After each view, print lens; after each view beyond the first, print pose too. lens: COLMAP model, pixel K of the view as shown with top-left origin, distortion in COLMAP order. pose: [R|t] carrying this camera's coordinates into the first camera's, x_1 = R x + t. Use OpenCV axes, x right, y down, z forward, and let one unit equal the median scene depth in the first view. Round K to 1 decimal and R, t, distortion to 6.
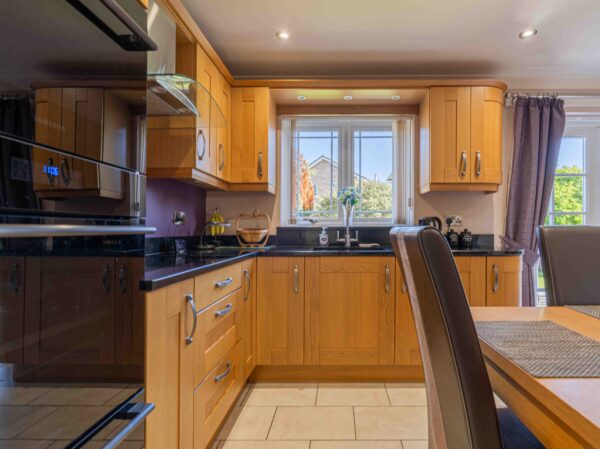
lens RADIAL K [[331.6, 0, 304.3], [0, 331.6, 219.7], [0, 0, 1]] dist [-0.002688, -0.000470]
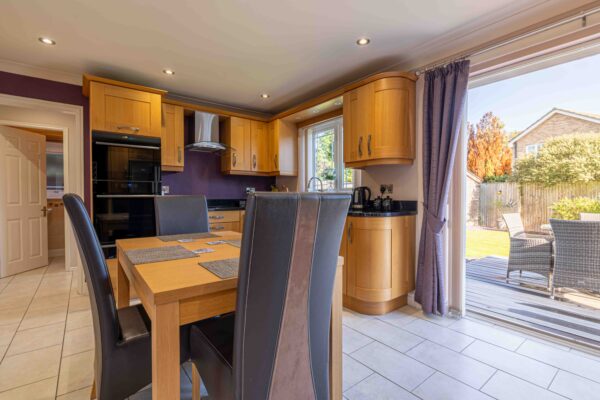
lens RADIAL K [[283.9, 0, 297.0], [0, 283.9, 200.2], [0, 0, 1]] dist [-0.000704, 0.000248]
pose [[0.612500, 0.012909, -0.790365, 1.071864], [0.024560, 0.999073, 0.035350, -0.001086], [0.790089, -0.041063, 0.611615, 0.094474]]
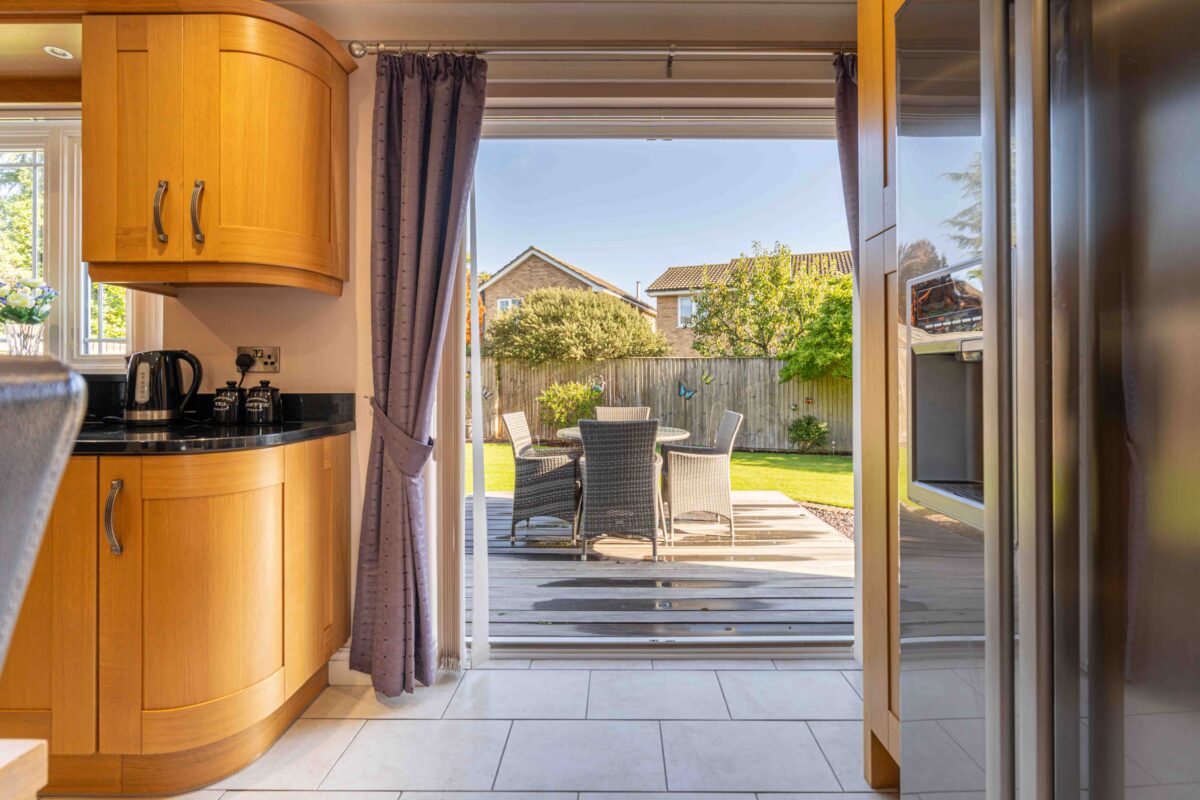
lens RADIAL K [[549.4, 0, 614.9], [0, 549.4, 377.2], [0, 0, 1]] dist [-0.001317, -0.000080]
pose [[0.999978, 0.000113, 0.006680, 0.885450], [-0.000286, 0.999663, 0.025948, 0.006194], [-0.006674, -0.025950, 0.999641, 0.310768]]
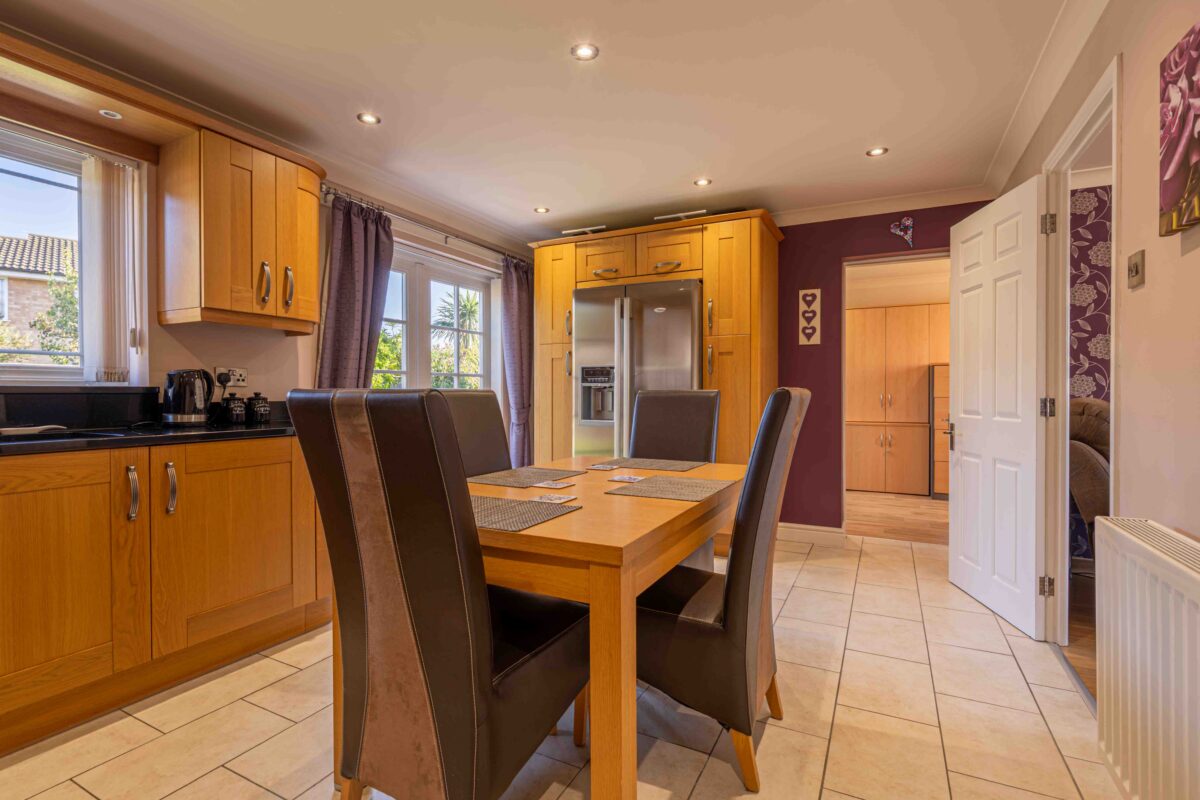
lens RADIAL K [[549.4, 0, 614.9], [0, 549.4, 377.2], [0, 0, 1]] dist [-0.001317, -0.000080]
pose [[0.441323, 0.028948, 0.896882, -0.107076], [-0.028762, 0.999422, -0.018105, 0.000326], [-0.896888, -0.017806, 0.441900, 0.000898]]
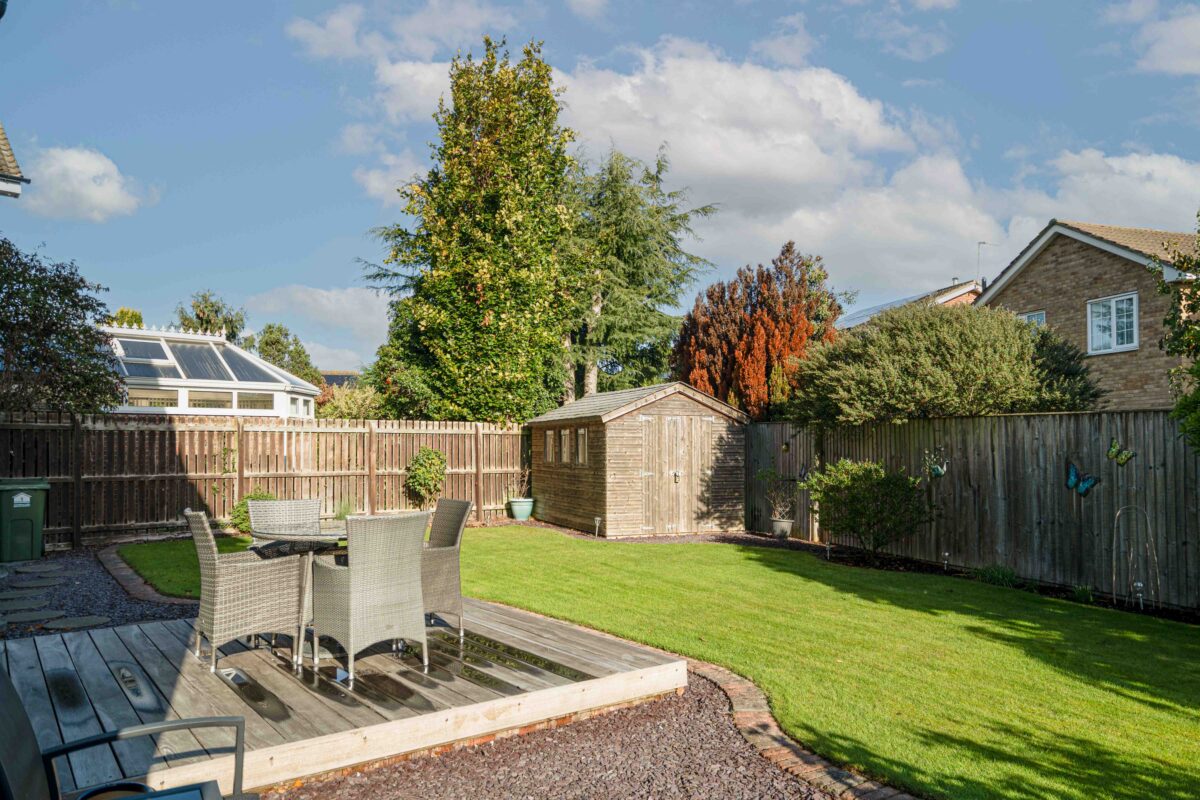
lens RADIAL K [[833.8, 0, 600.0], [0, 833.8, 400.0], [0, 0, 1]] dist [0.003772, 0.000978]
pose [[0.601895, -0.051141, -0.796936, 1.997073], [0.029272, 0.998690, -0.041979, 0.002144], [0.798039, 0.001939, 0.602603, 0.742837]]
